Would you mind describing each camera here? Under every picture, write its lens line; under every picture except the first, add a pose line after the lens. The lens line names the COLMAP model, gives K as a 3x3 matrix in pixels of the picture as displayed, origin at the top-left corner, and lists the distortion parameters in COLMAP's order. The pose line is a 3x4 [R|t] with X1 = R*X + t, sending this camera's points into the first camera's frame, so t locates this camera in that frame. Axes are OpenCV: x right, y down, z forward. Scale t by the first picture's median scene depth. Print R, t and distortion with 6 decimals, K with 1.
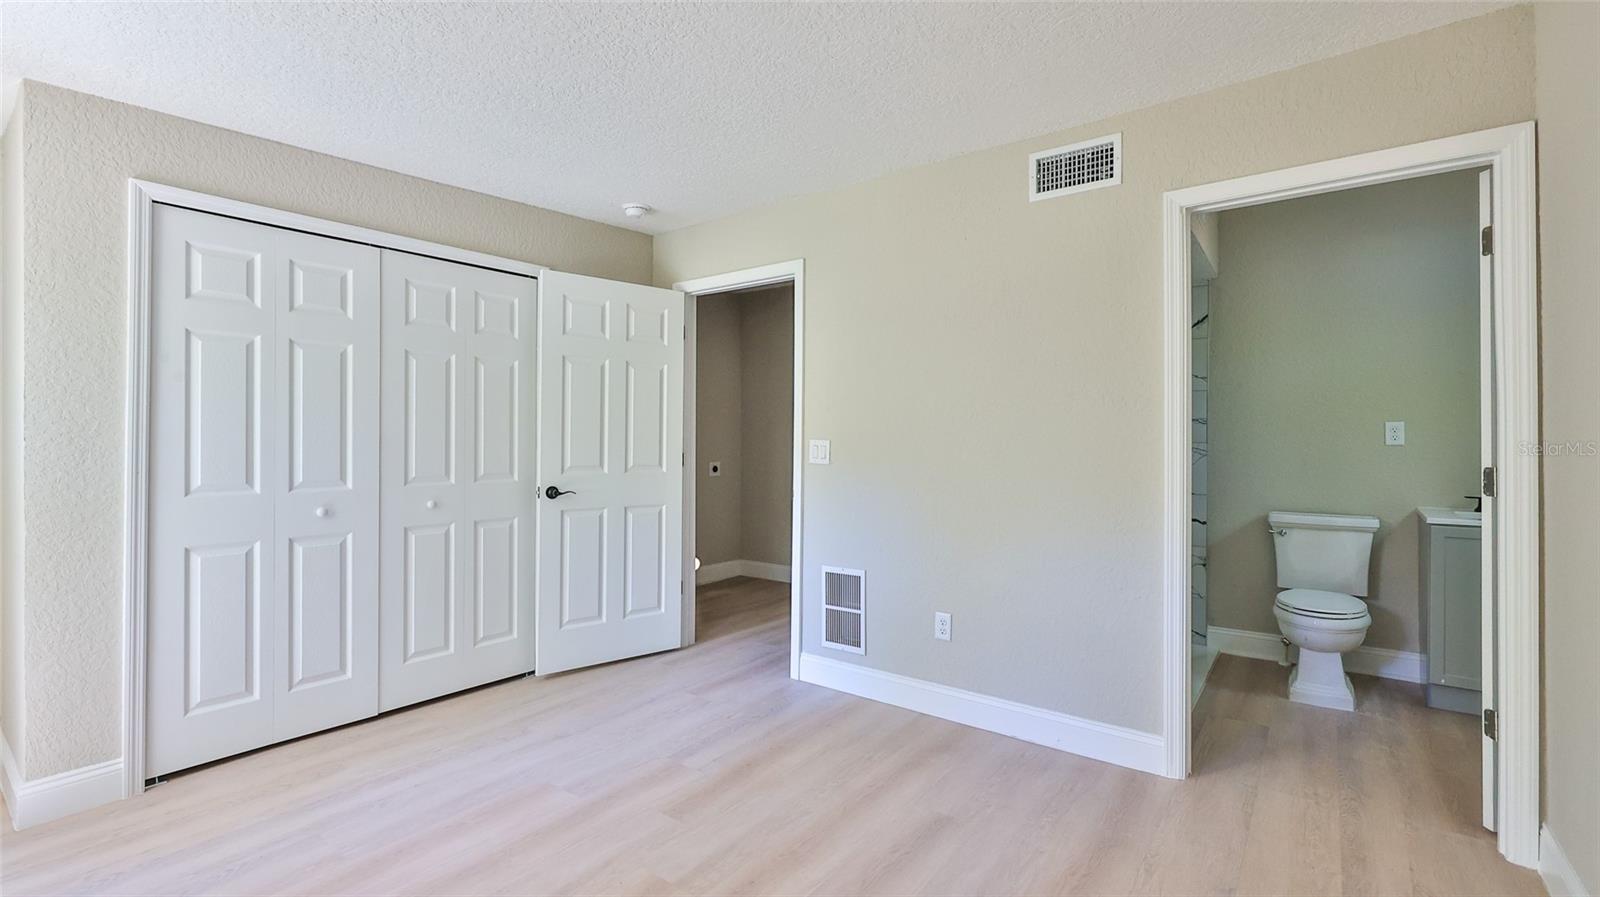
lens RADIAL K [[710.8, 0, 784.1], [0, 710.8, 439.6], [0, 0, 1]] dist [-0.000082, -0.000225]
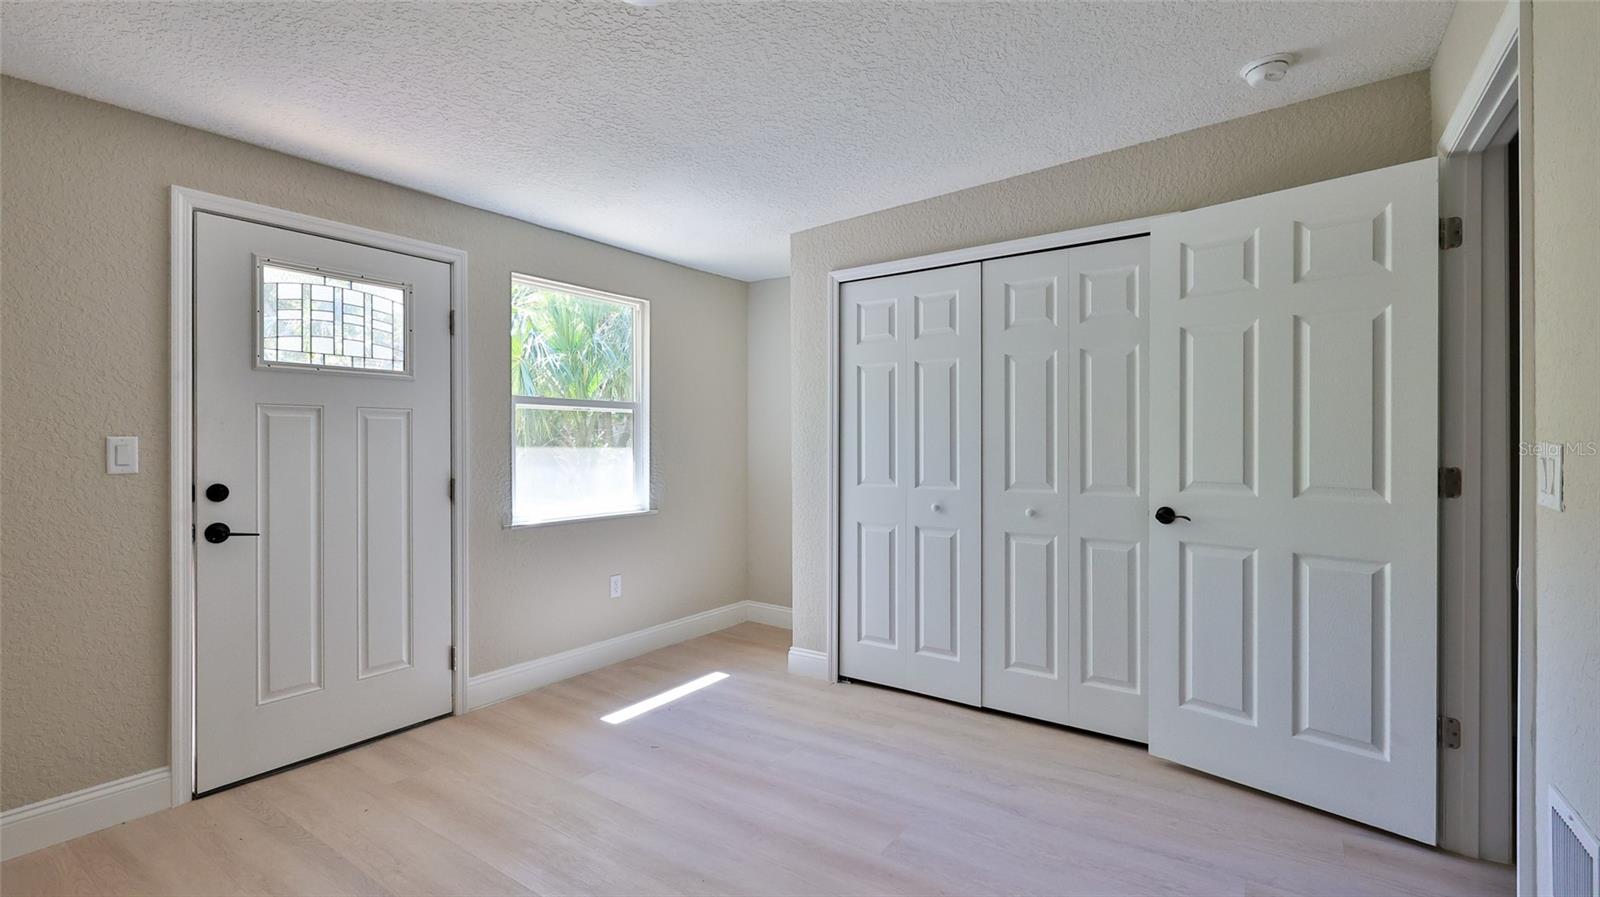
lens RADIAL K [[710.8, 0, 784.1], [0, 710.8, 439.6], [0, 0, 1]] dist [-0.000082, -0.000225]
pose [[0.038779, -0.005465, -0.999233, 0.400573], [0.004965, 0.999974, -0.005276, -0.002461], [0.999235, -0.004757, 0.038805, 0.578818]]
